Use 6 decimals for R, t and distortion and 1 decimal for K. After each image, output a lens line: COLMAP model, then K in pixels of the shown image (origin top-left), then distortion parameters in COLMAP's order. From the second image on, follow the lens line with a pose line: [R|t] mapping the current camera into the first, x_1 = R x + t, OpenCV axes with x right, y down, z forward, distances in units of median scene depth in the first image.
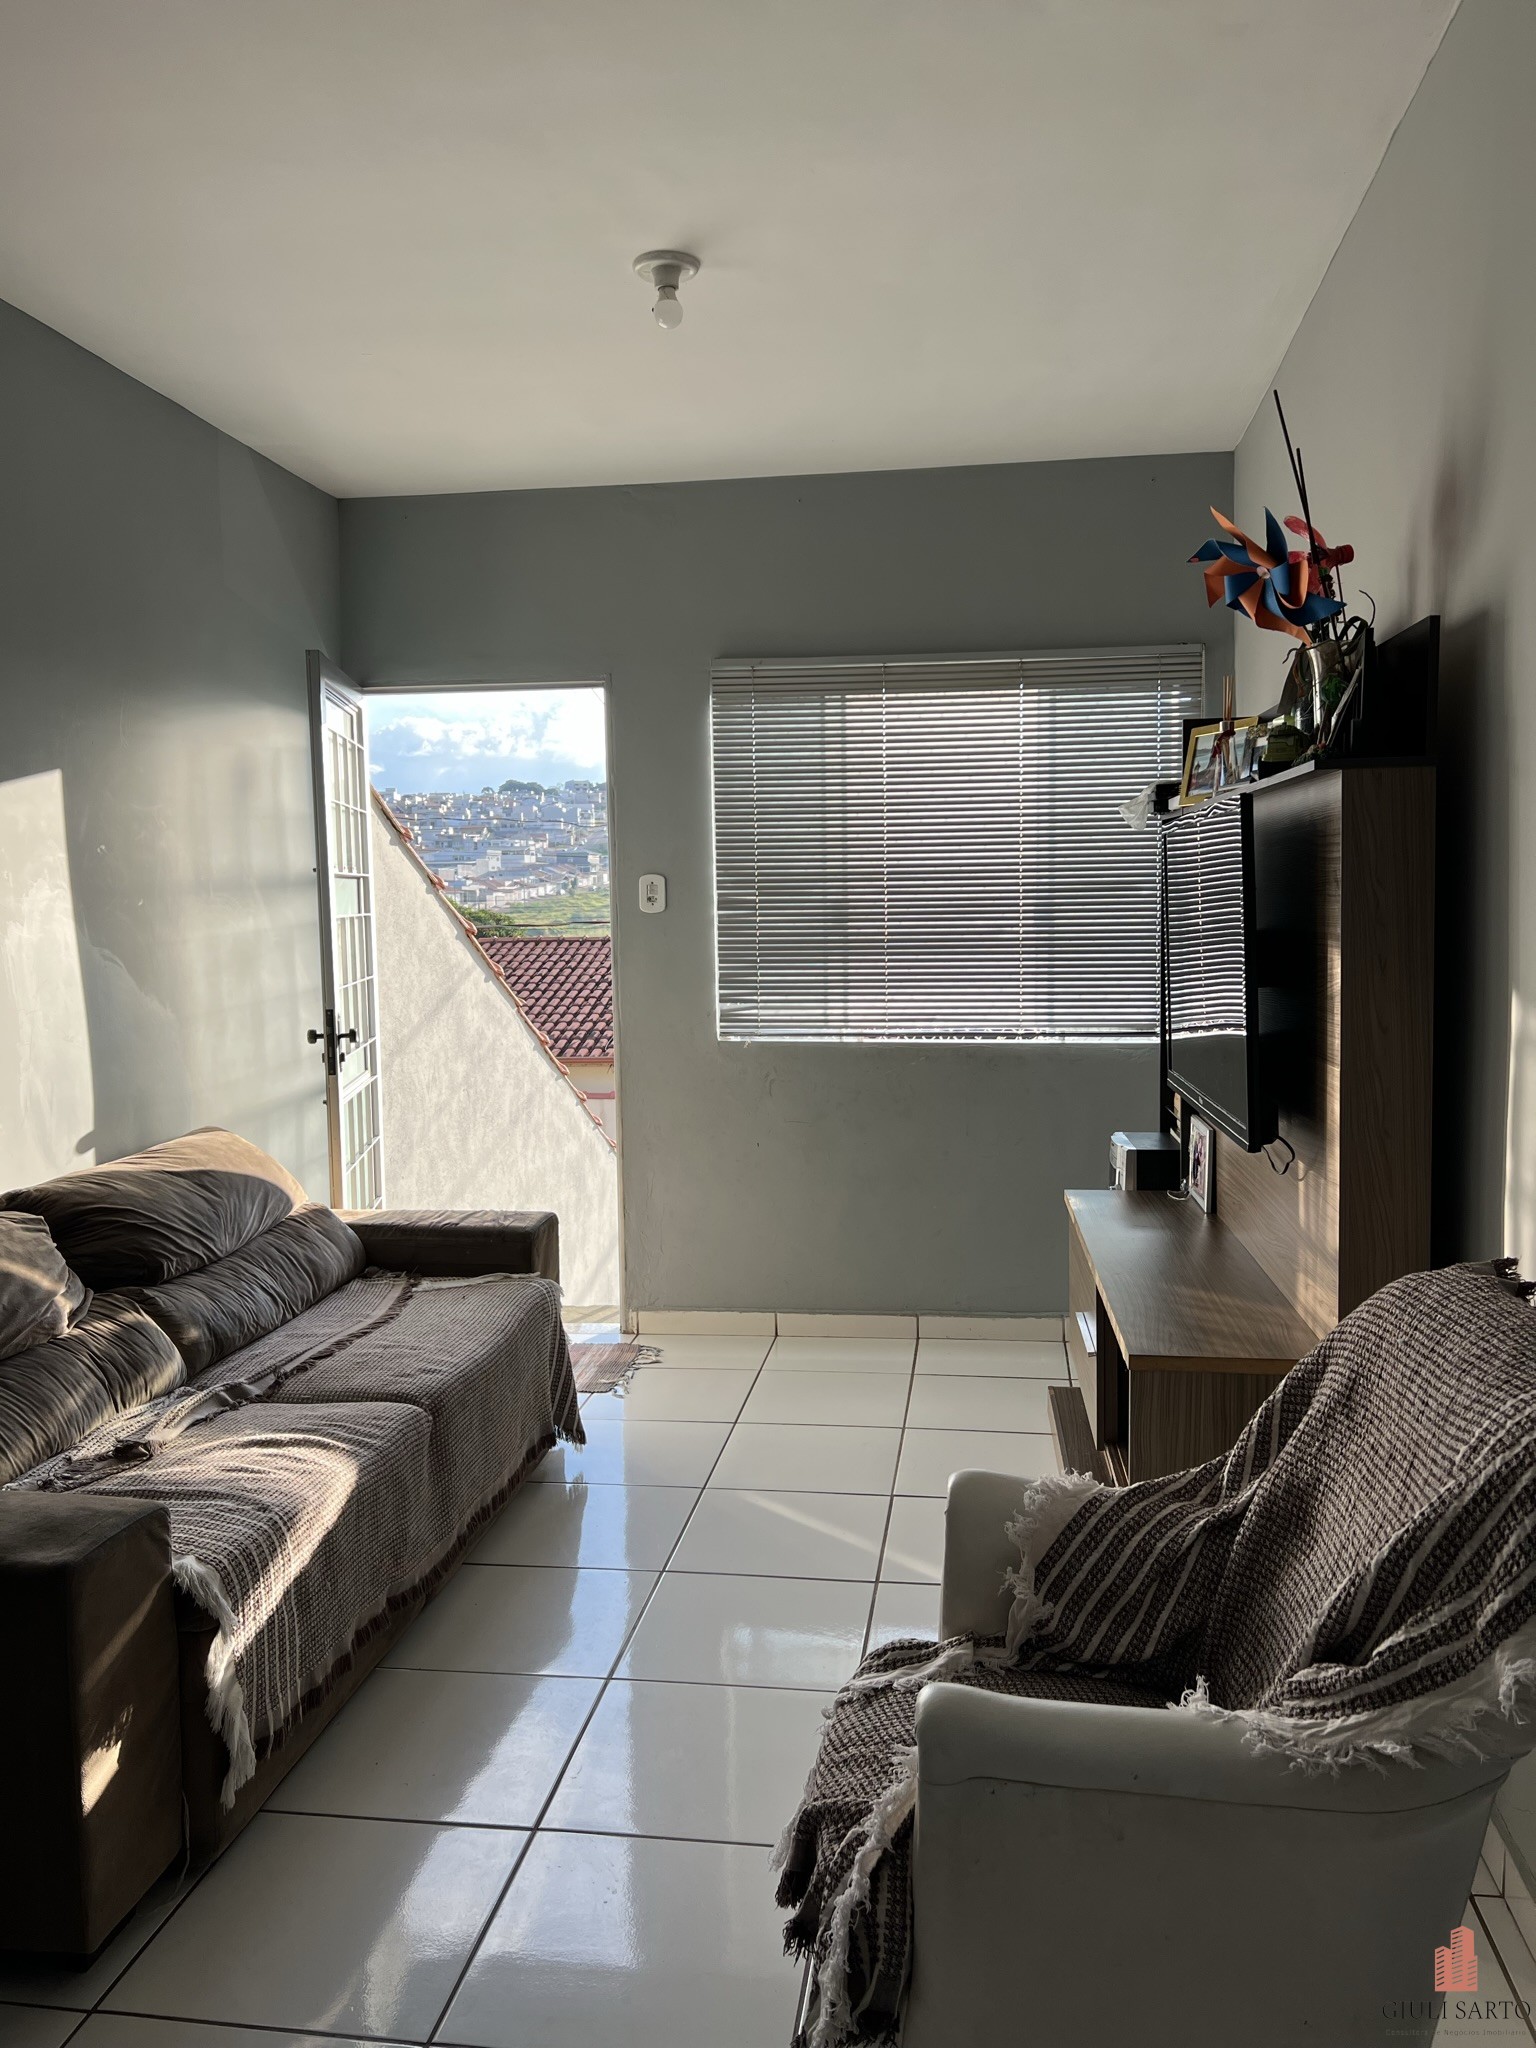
lens RADIAL K [[1537.7, 0, 773.1], [0, 1537.7, 1020.7], [0, 0, 1]] dist [0.063827, -0.076493]
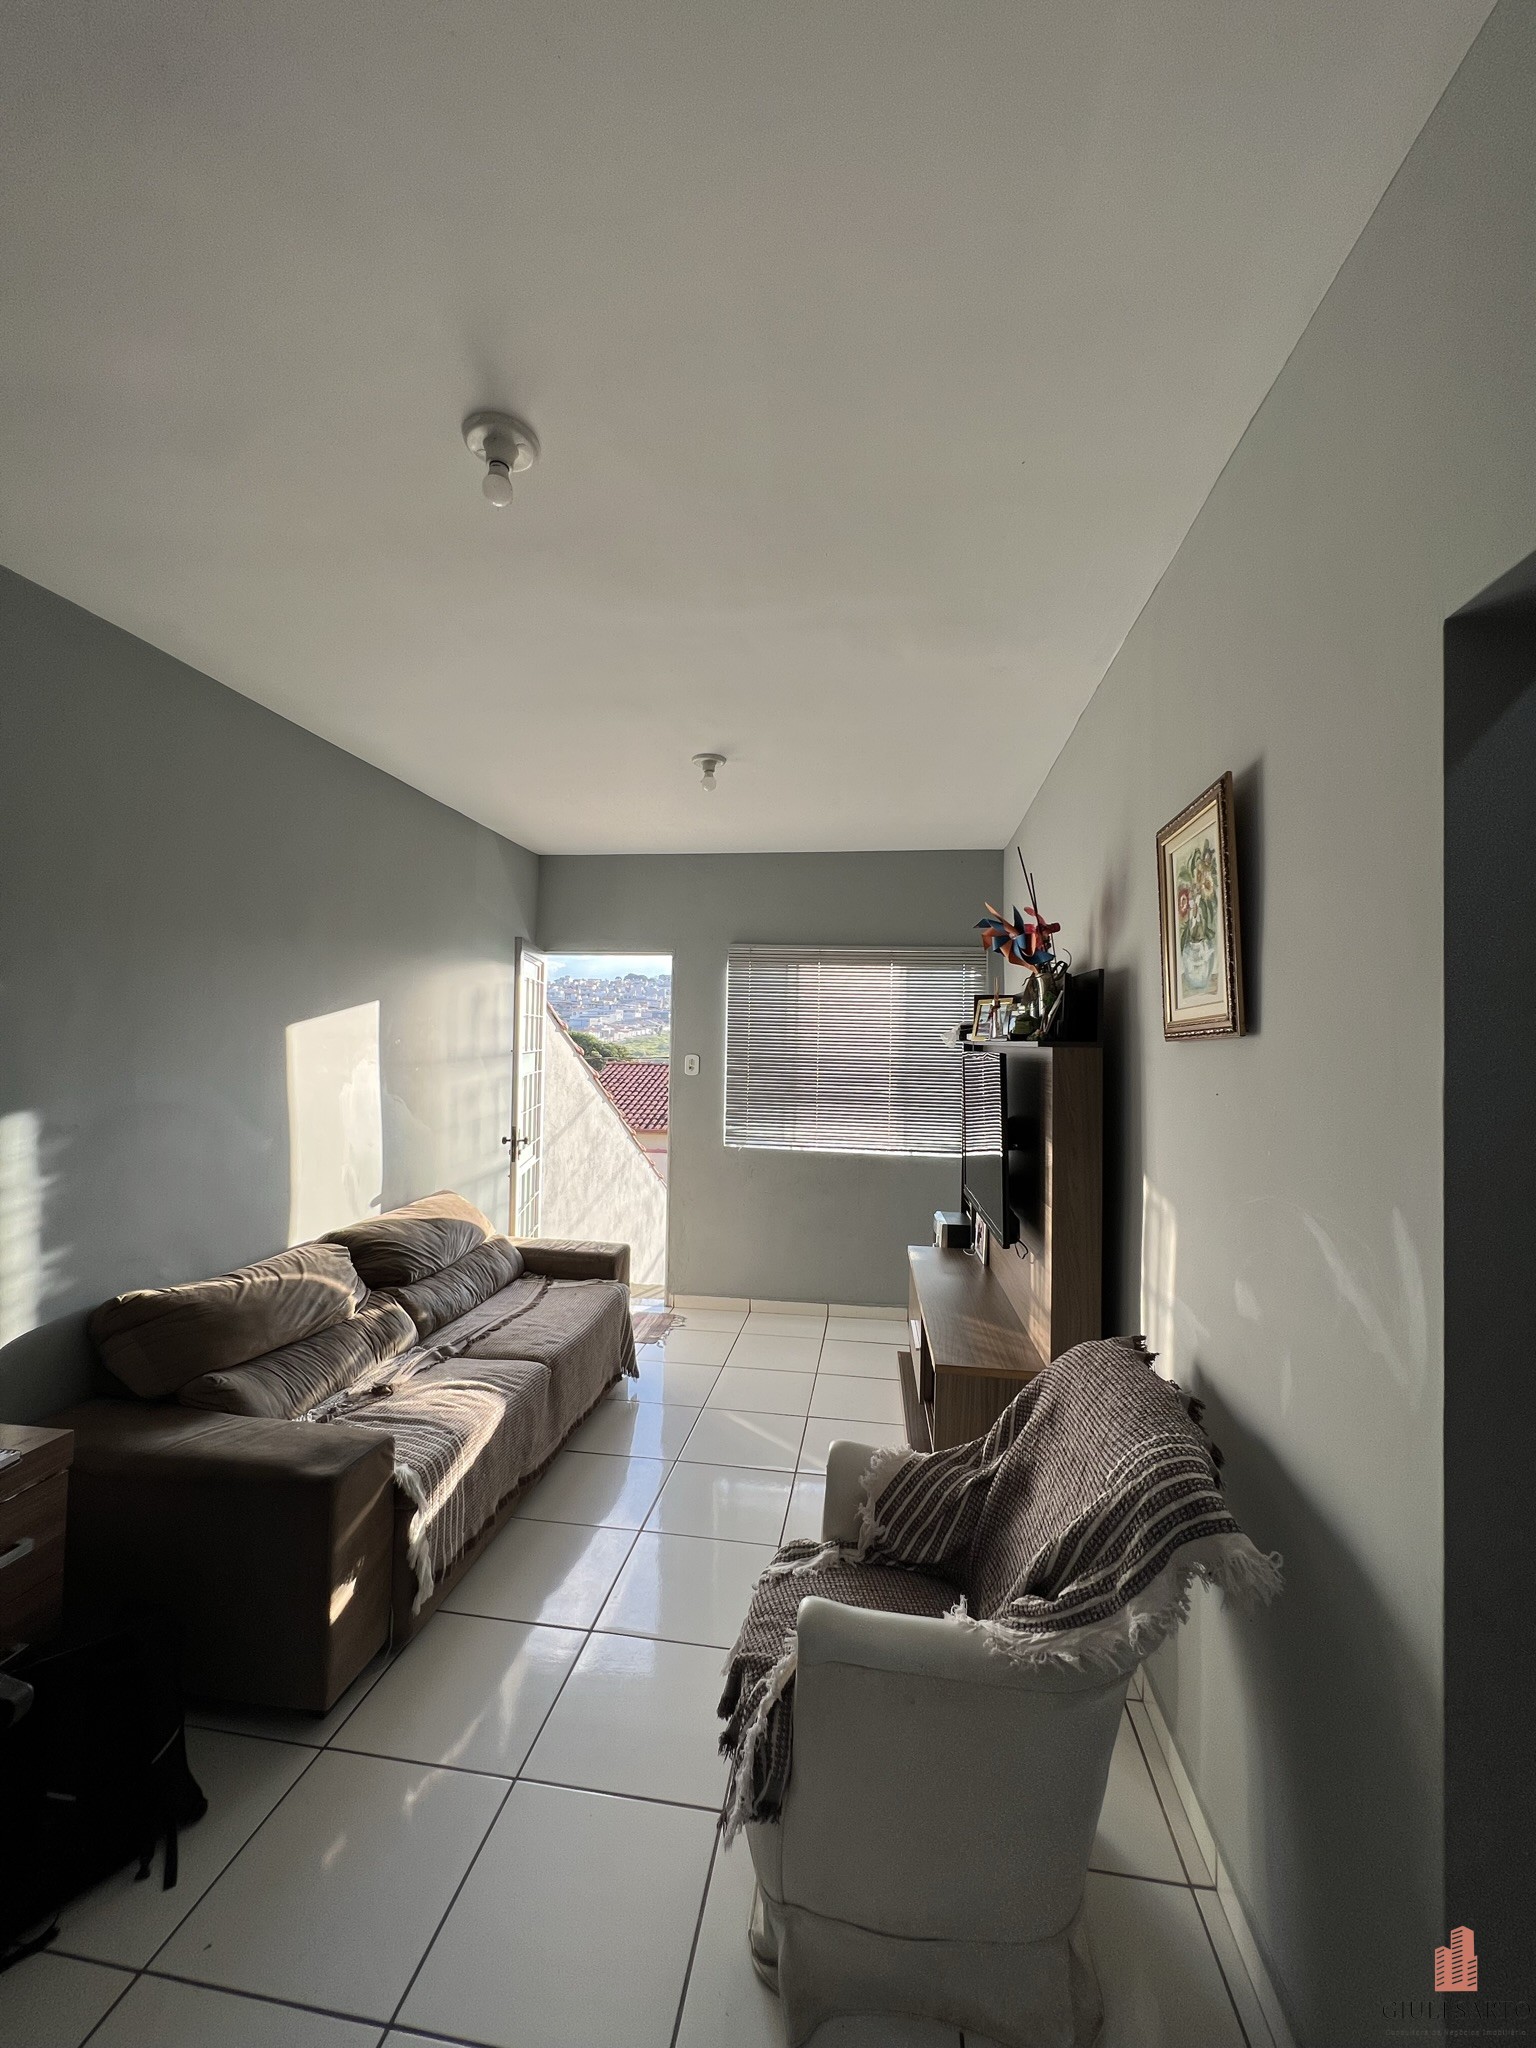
lens RADIAL K [[822.9, 0, 762.4], [0, 822.9, 1023.2], [0, 0, 1]] dist [-0.001347, 0.000183]
pose [[0.999338, 0.035969, -0.005528, 0.015149], [-0.036341, 0.994347, -0.099765, -0.054893], [0.001908, 0.099900, 0.994996, 0.007482]]
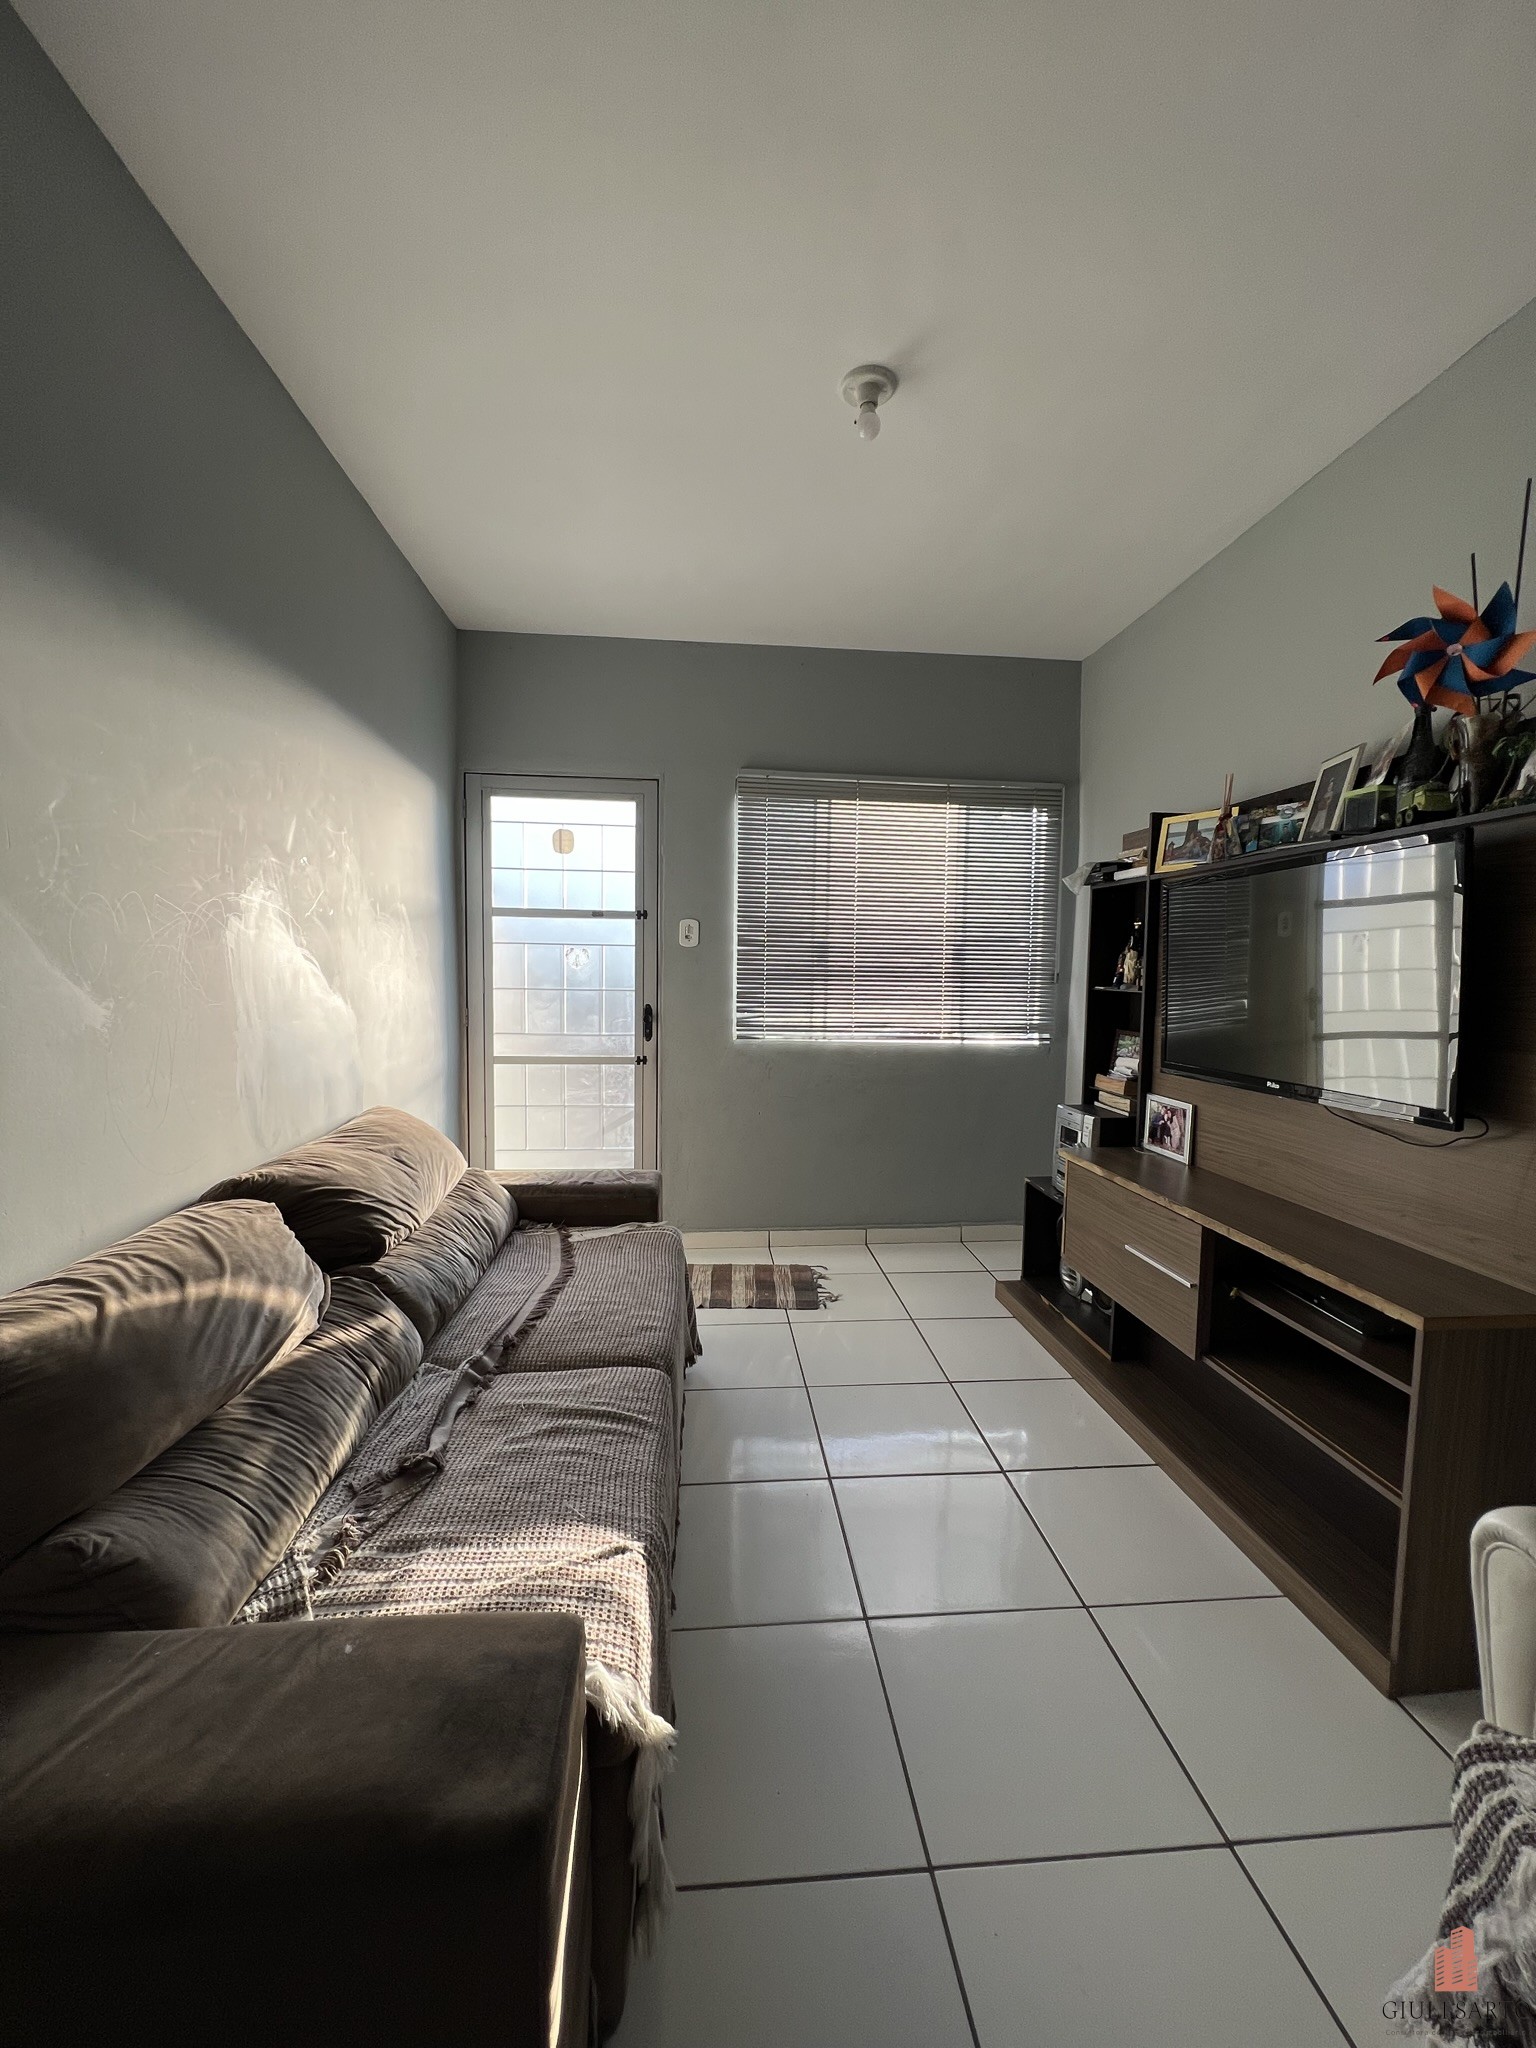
lens RADIAL K [[822.9, 0, 764.1], [0, 822.9, 1024.1], [0, 0, 1]] dist [-0.001347, 0.000183]
pose [[0.973806, 0.014171, 0.226936, -0.268417], [-0.011550, 0.999850, -0.012873, 0.012788], [-0.227085, 0.009915, 0.973824, 0.386635]]
